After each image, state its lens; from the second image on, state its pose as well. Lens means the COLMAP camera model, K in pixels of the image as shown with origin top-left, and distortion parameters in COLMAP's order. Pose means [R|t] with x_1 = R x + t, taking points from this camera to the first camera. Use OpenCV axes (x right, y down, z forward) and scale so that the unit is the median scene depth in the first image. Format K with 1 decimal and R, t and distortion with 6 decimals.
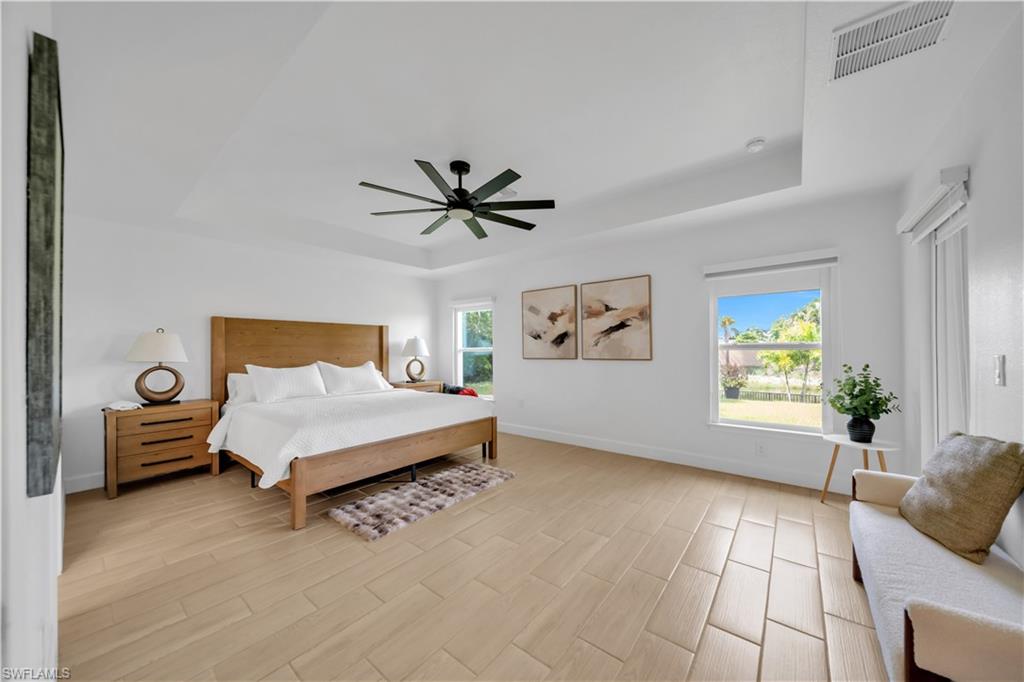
lens RADIAL K [[353.5, 0, 514.6], [0, 353.5, 344.8], [0, 0, 1]] dist [-0.006463, -0.000090]
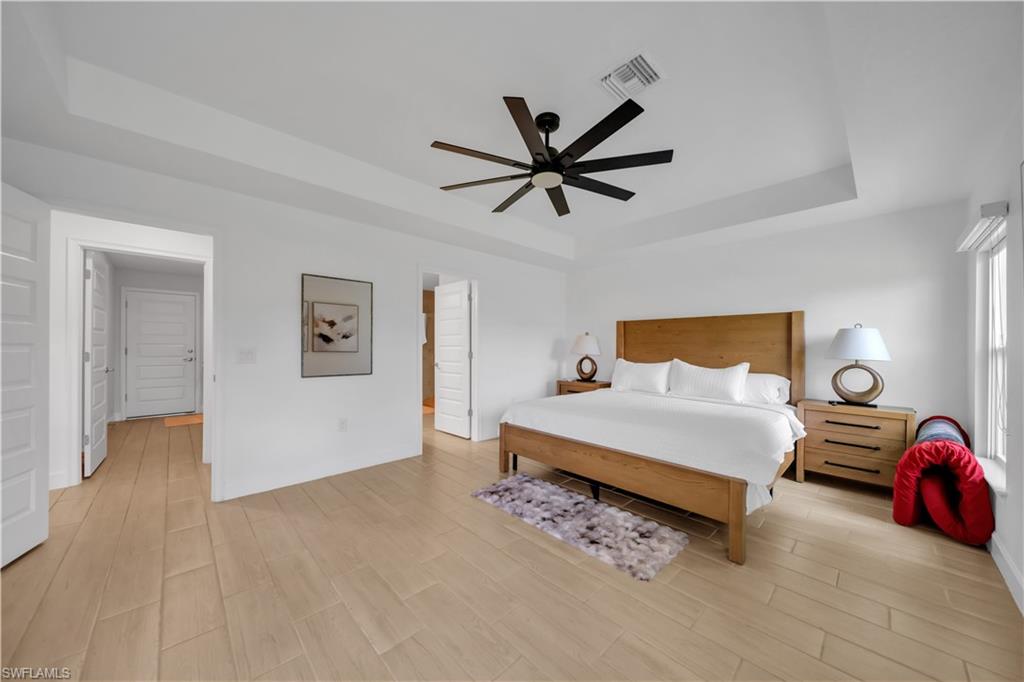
lens RADIAL K [[353.5, 0, 515.6], [0, 353.5, 344.9], [0, 0, 1]] dist [-0.006463, -0.000090]
pose [[-0.133035, -0.001831, -0.991110, 0.570752], [0.005706, 0.999980, -0.002614, 0.012461], [0.991095, -0.006003, -0.133021, 0.896098]]
